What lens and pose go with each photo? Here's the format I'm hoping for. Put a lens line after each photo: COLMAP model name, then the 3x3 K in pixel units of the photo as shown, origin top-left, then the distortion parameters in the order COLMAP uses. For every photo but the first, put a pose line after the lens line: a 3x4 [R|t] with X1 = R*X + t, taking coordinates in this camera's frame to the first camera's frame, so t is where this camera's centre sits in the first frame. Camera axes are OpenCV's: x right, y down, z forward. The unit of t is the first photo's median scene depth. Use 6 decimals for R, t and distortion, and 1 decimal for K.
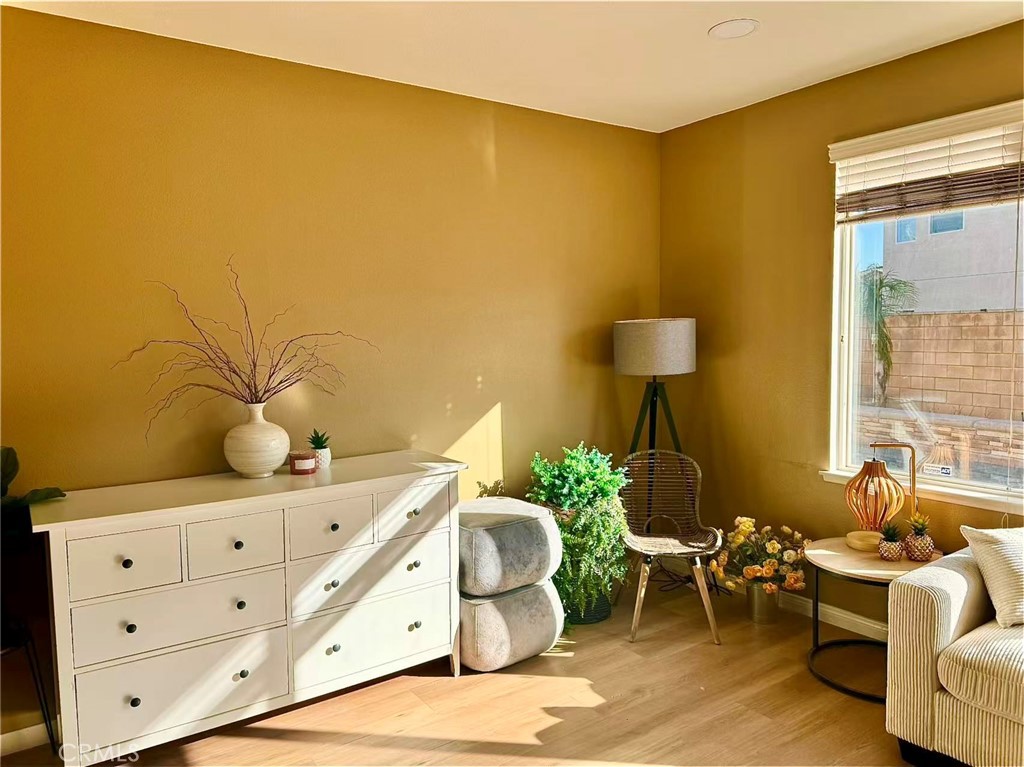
lens RADIAL K [[721.1, 0, 508.2], [0, 721.1, 376.0], [0, 0, 1]] dist [0.109275, -0.114920]
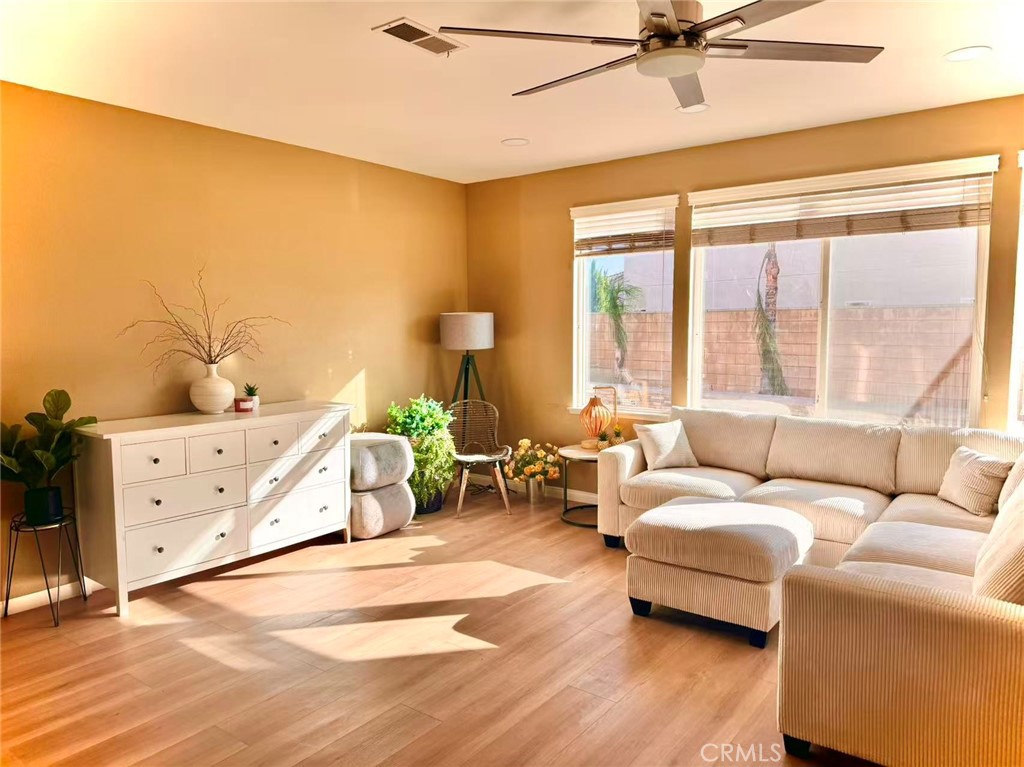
lens RADIAL K [[709.4, 0, 518.6], [0, 709.4, 383.1], [0, 0, 1]] dist [0.177099, -0.315213]
pose [[0.949154, -0.014837, 0.314463, -0.190680], [0.009923, 0.999802, 0.017221, 0.049914], [-0.314657, -0.013225, 0.949113, -0.507602]]
